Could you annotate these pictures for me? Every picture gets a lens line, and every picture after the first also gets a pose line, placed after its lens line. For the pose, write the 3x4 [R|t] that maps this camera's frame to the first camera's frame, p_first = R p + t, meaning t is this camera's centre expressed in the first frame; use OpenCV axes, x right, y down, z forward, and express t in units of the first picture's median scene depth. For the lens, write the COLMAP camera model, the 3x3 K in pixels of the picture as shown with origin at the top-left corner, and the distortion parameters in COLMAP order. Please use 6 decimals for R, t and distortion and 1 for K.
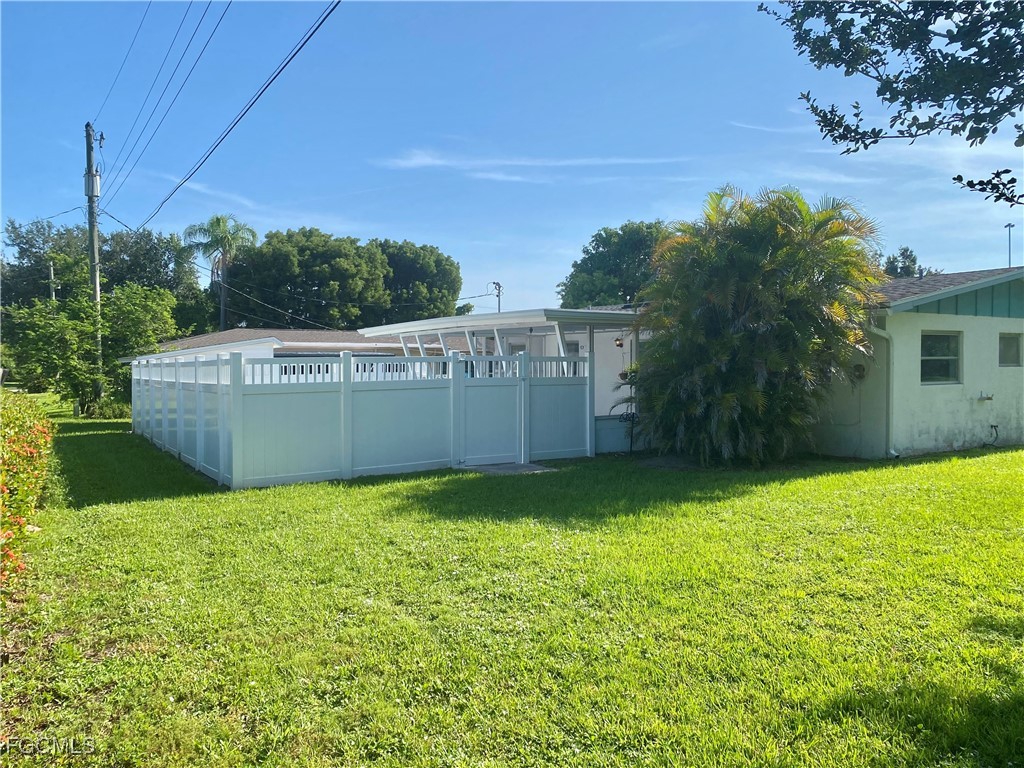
lens RADIAL K [[786.8, 0, 517.8], [0, 786.8, 381.1], [0, 0, 1]] dist [0.024145, -0.002746]
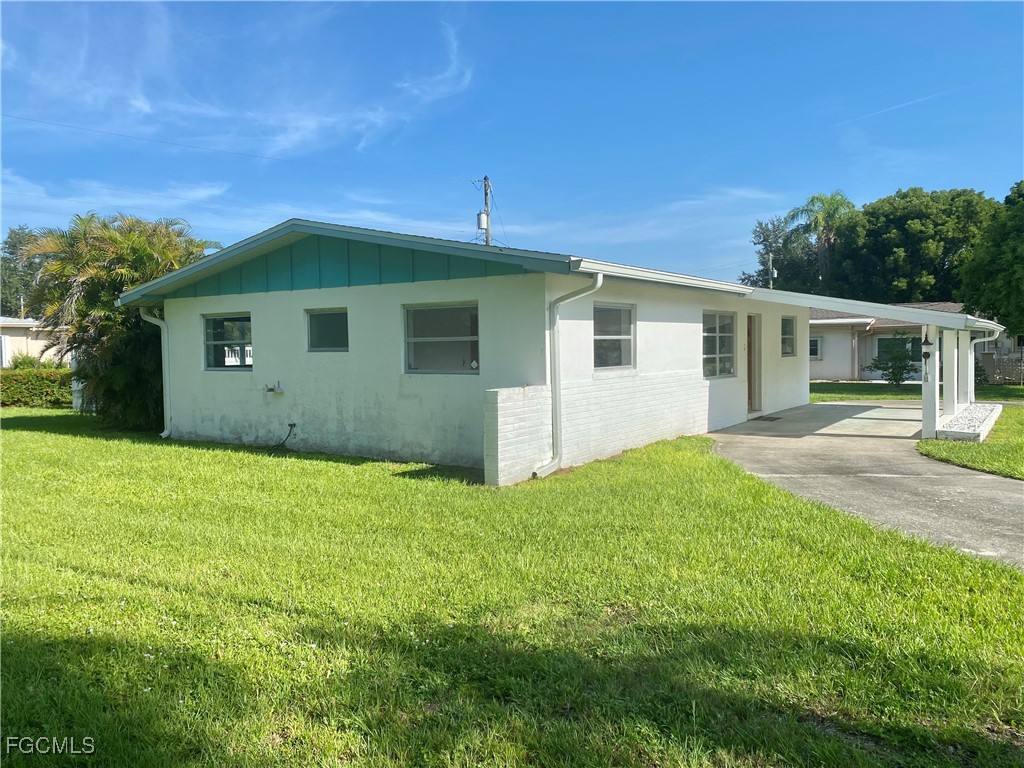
lens RADIAL K [[786.8, 0, 517.8], [0, 786.8, 381.1], [0, 0, 1]] dist [0.024145, -0.002746]
pose [[0.402908, 0.039158, -0.914402, 1.469346], [-0.011686, 0.999223, 0.037641, -0.022257], [0.915166, -0.004481, 0.403053, 0.904442]]
